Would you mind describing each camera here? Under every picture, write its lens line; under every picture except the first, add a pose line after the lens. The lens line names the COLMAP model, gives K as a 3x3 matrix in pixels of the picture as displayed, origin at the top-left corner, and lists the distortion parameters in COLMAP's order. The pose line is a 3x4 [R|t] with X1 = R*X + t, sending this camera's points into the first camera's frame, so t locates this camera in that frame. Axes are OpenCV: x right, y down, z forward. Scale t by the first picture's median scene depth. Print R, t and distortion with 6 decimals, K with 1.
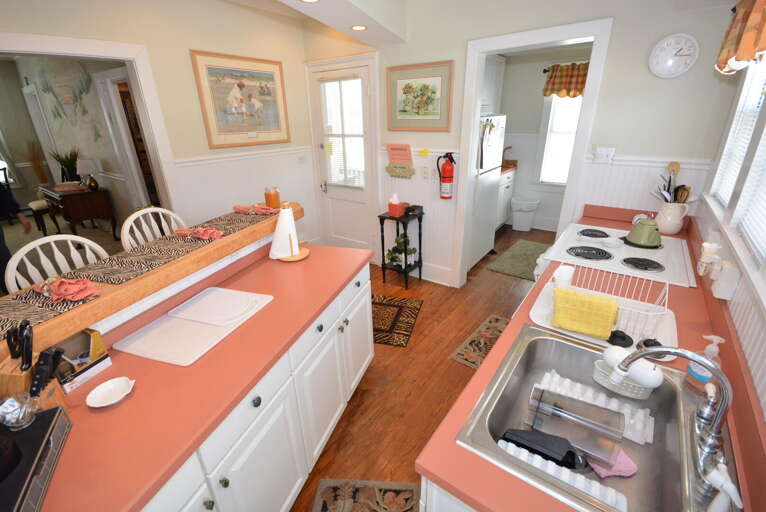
lens RADIAL K [[342.1, 0, 383.0], [0, 342.1, 256.0], [0, 0, 1]] dist [0.016983, -0.012616]
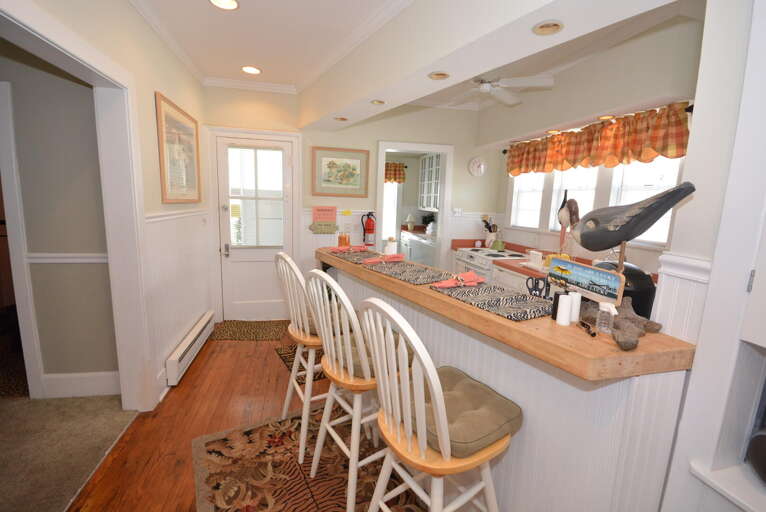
lens RADIAL K [[342.1, 0, 383.0], [0, 342.1, 256.0], [0, 0, 1]] dist [0.016983, -0.012616]
pose [[0.641493, -0.079682, 0.762980, -0.800212], [0.251140, 0.961597, -0.110726, 0.029695], [-0.724856, 0.262644, 0.636869, 0.135327]]
